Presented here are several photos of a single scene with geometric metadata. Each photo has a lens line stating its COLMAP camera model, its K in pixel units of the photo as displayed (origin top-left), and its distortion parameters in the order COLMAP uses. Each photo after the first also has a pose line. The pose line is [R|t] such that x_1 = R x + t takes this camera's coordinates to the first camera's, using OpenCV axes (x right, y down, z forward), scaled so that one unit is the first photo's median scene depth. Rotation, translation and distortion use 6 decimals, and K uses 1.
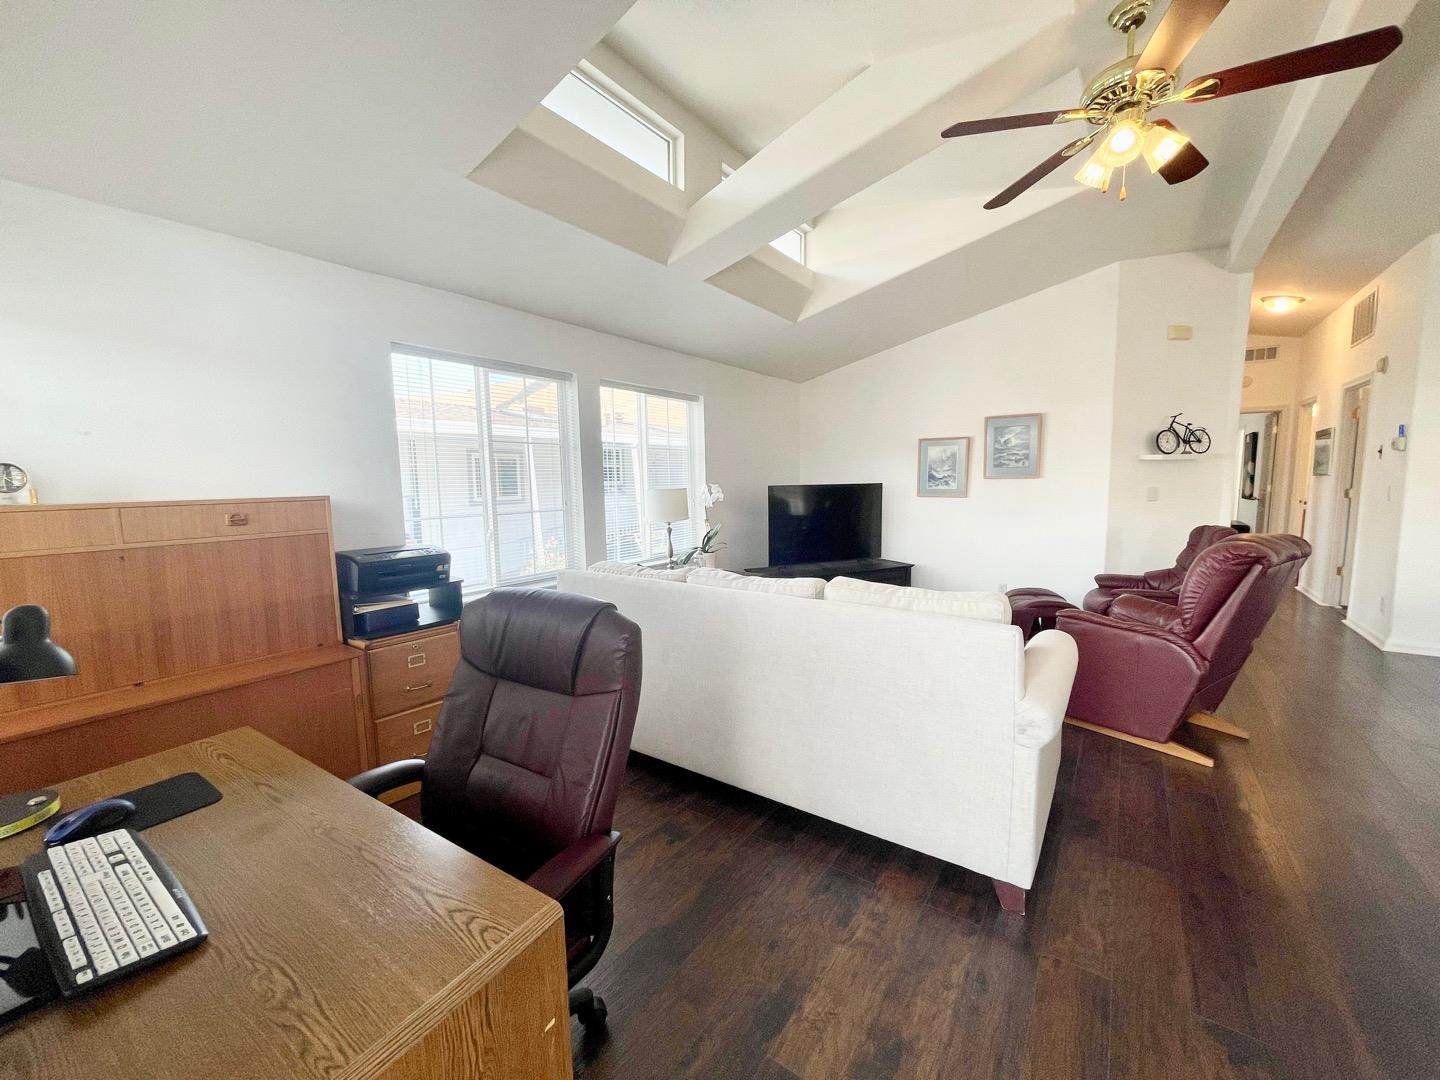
lens RADIAL K [[581.4, 0, 714.2], [0, 581.4, 541.0], [0, 0, 1]] dist [0.001654, 0.000214]
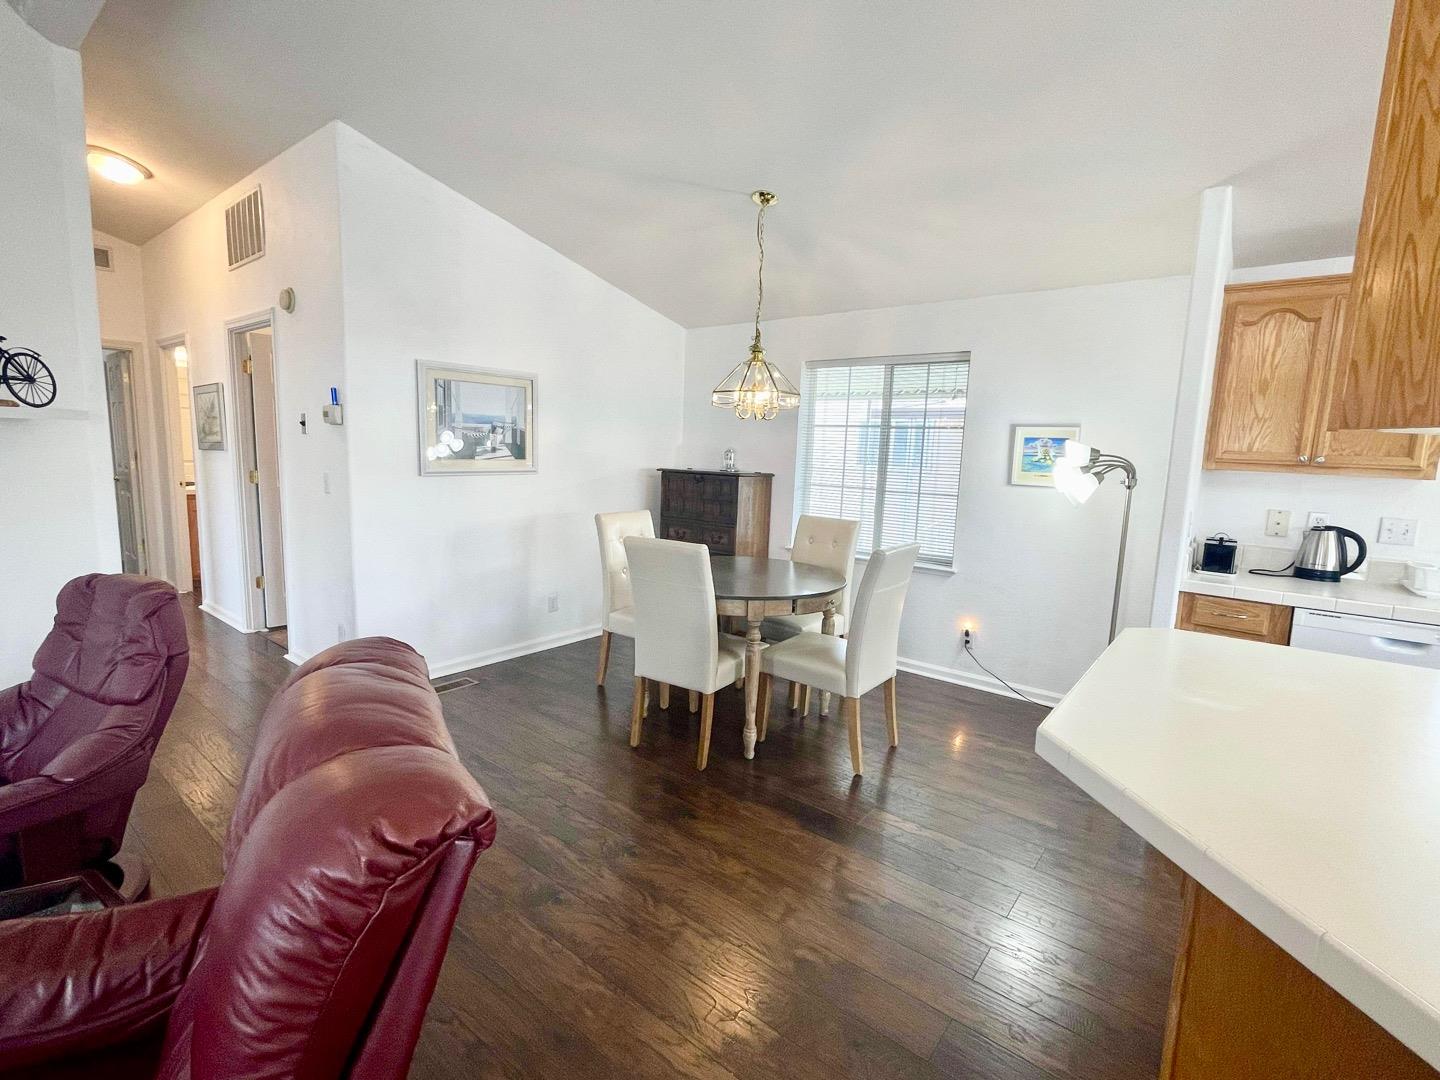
lens RADIAL K [[676.8, 0, 720.0], [0, 676.8, 540.0], [0, 0, 1]] dist [0.000115, 0.000170]
pose [[0.062226, -0.118860, 0.990959, 0.325228], [0.075161, 0.990622, 0.114100, -0.066715], [-0.995228, 0.067381, 0.070576, 0.431583]]
